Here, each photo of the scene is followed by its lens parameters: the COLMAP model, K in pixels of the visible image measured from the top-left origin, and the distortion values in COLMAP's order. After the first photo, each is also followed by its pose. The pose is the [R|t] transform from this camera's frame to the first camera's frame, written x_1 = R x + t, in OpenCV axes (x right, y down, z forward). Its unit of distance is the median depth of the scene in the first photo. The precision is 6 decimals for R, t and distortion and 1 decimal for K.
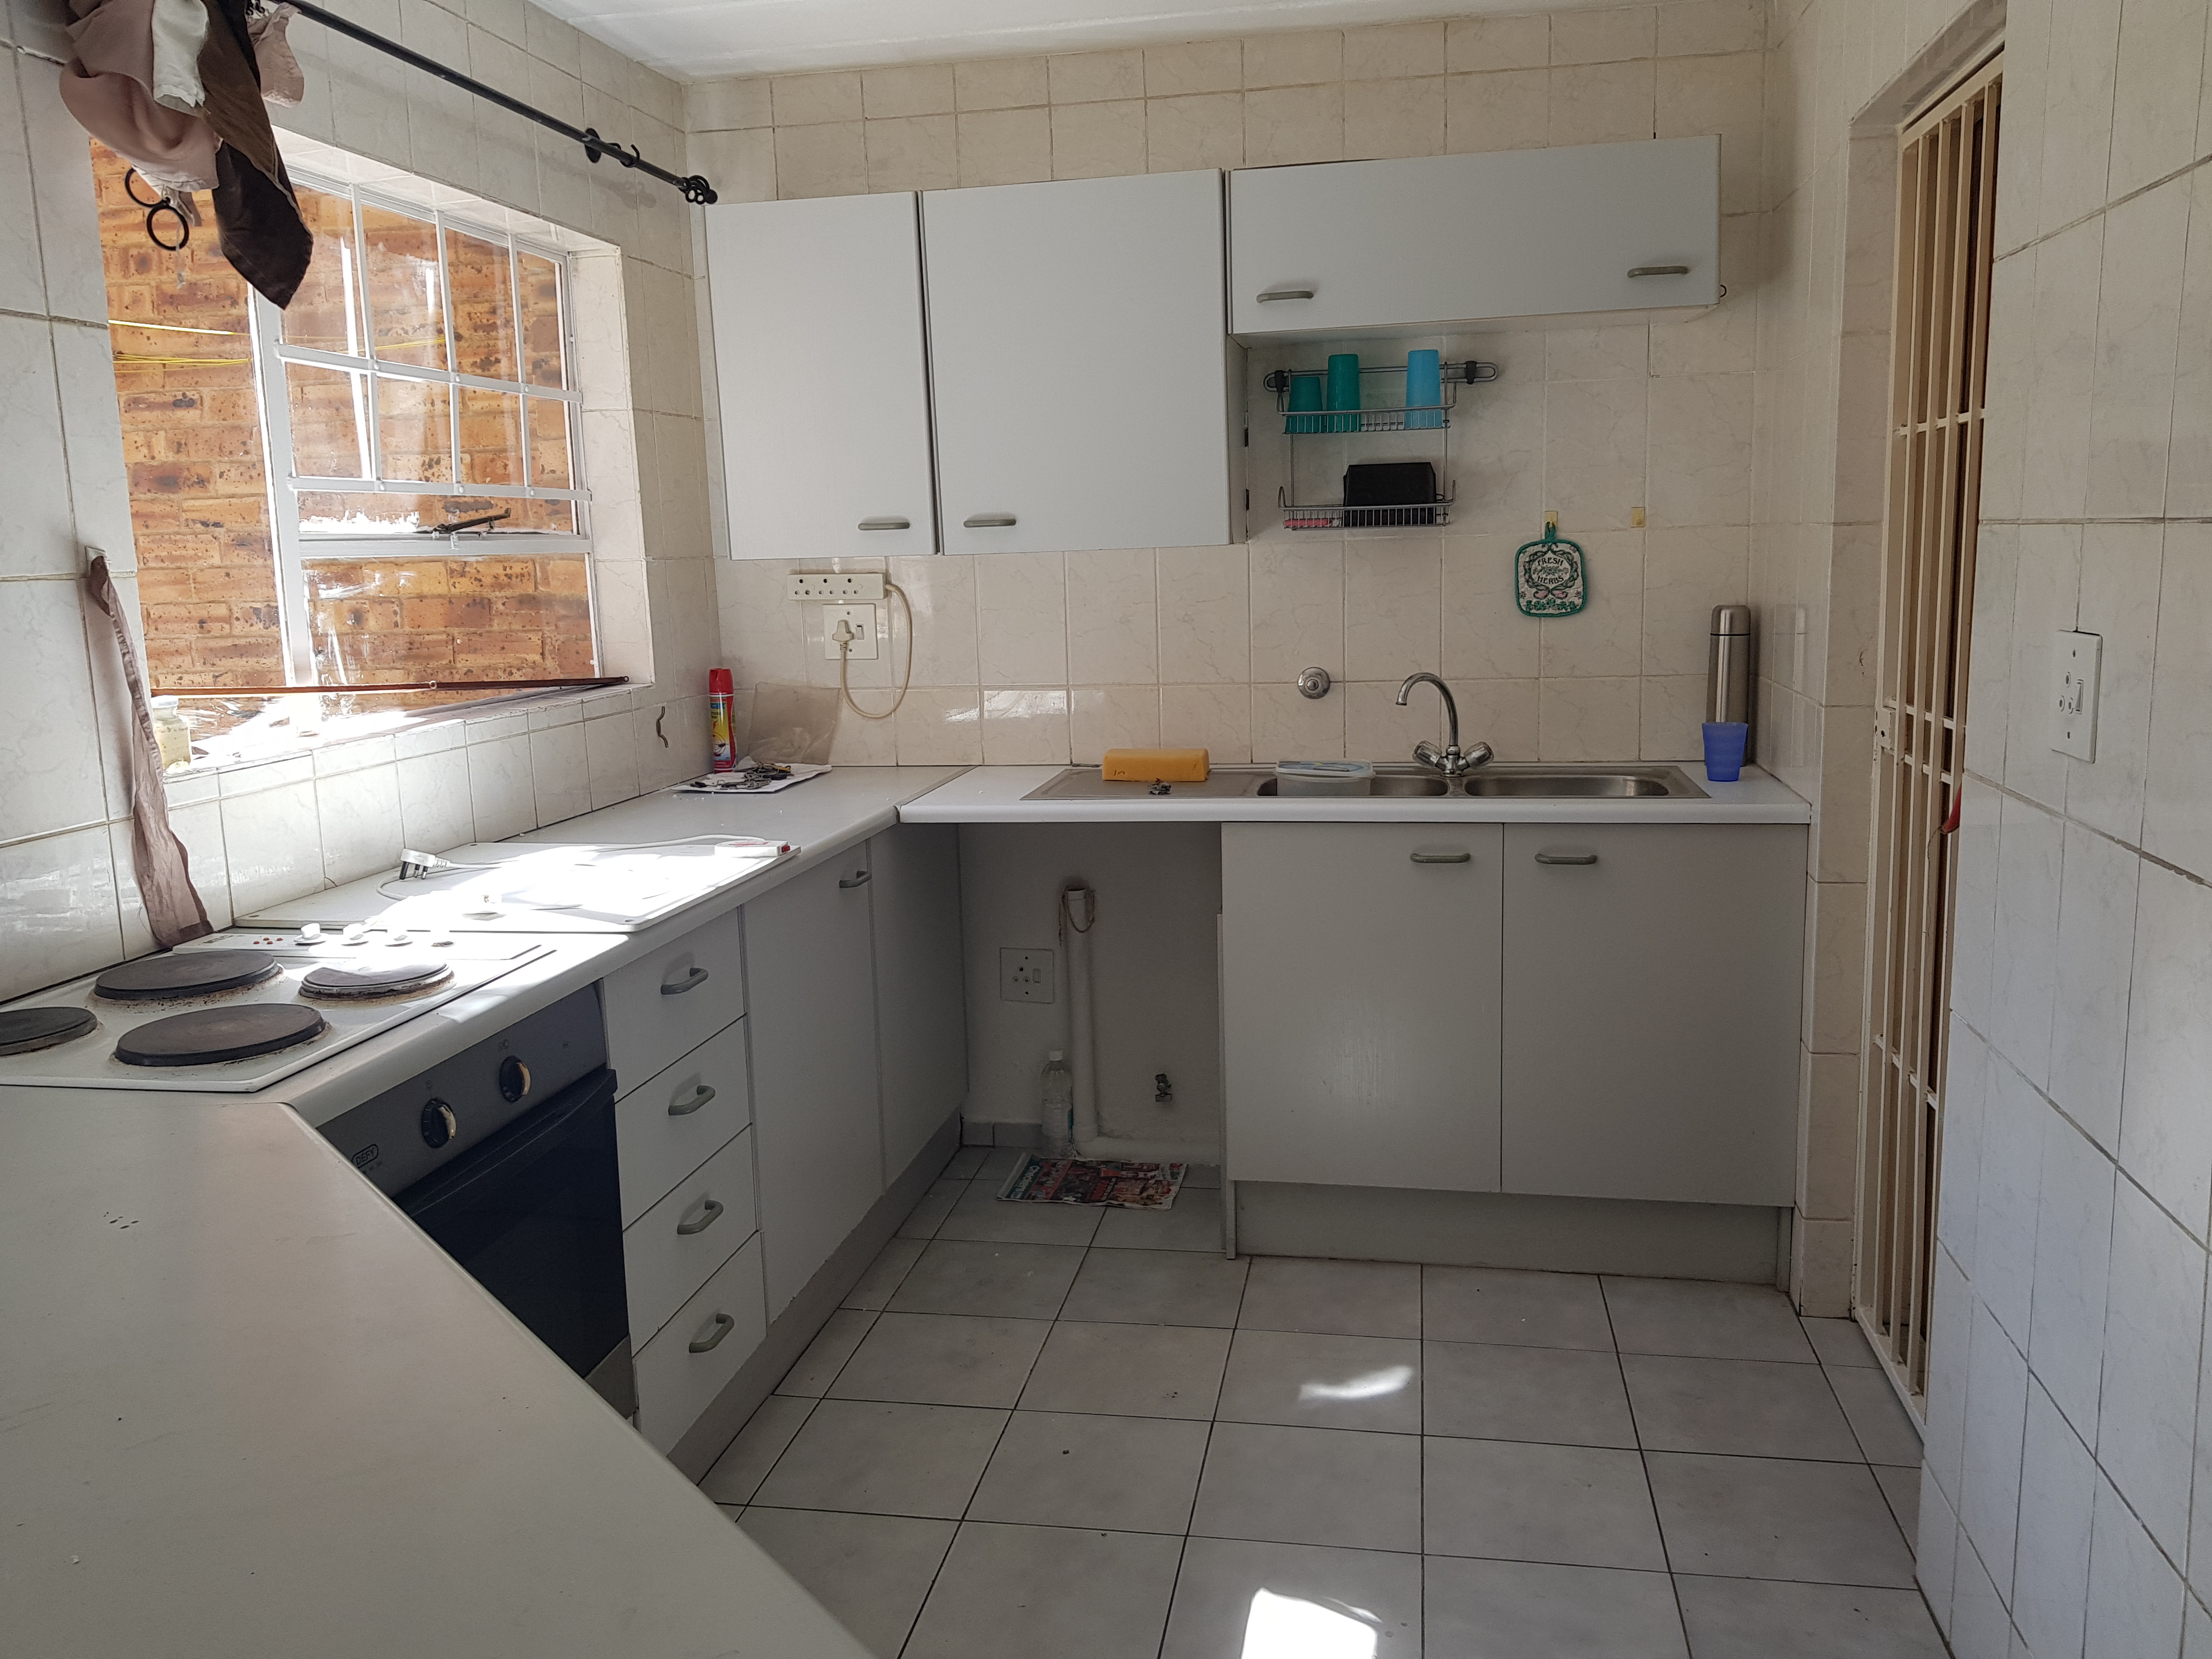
lens RADIAL K [[1854.9, 0, 1106.0], [0, 1854.9, 829.5], [0, 0, 1]] dist [0.036344, -0.000008]
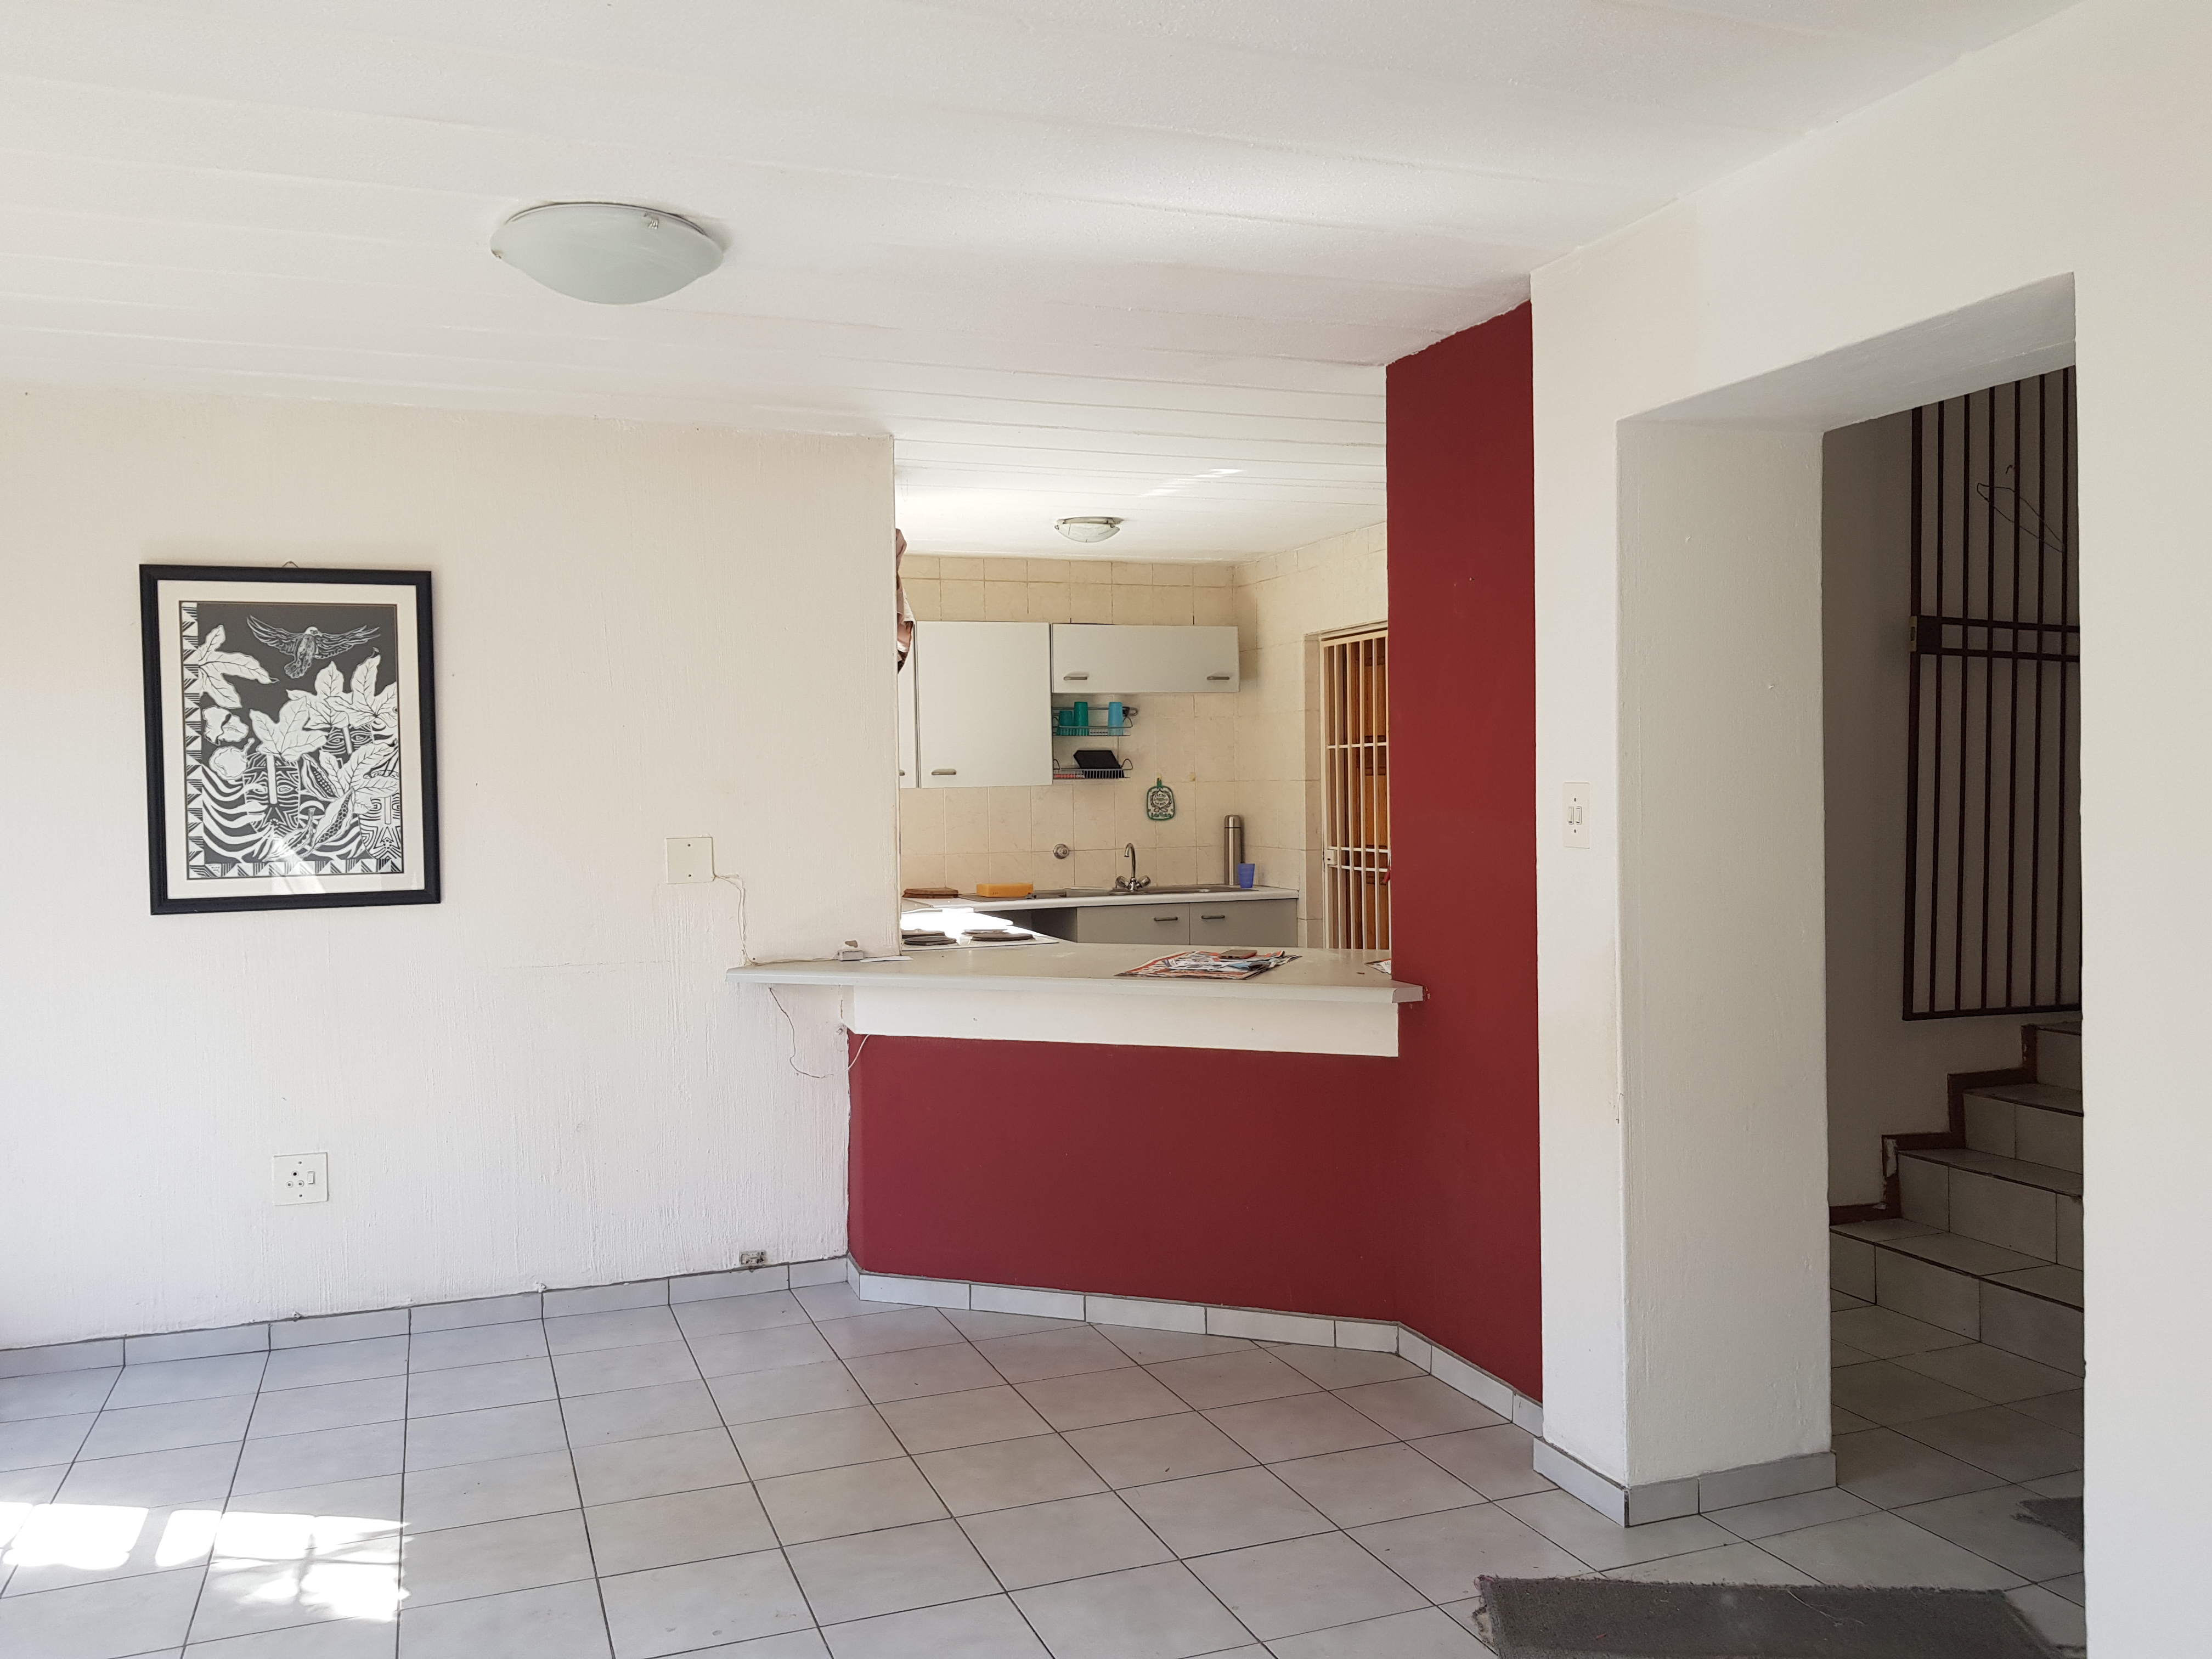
lens RADIAL K [[1719.9, 0, 1106.0], [0, 1719.9, 829.5], [0, 0, 1]] dist [0.096319, -0.171964]
pose [[0.853553, 0.003109, 0.520996, -0.917137], [0.067357, 0.990932, -0.116265, 0.136425], [-0.516633, 0.134331, 0.845604, -0.733818]]
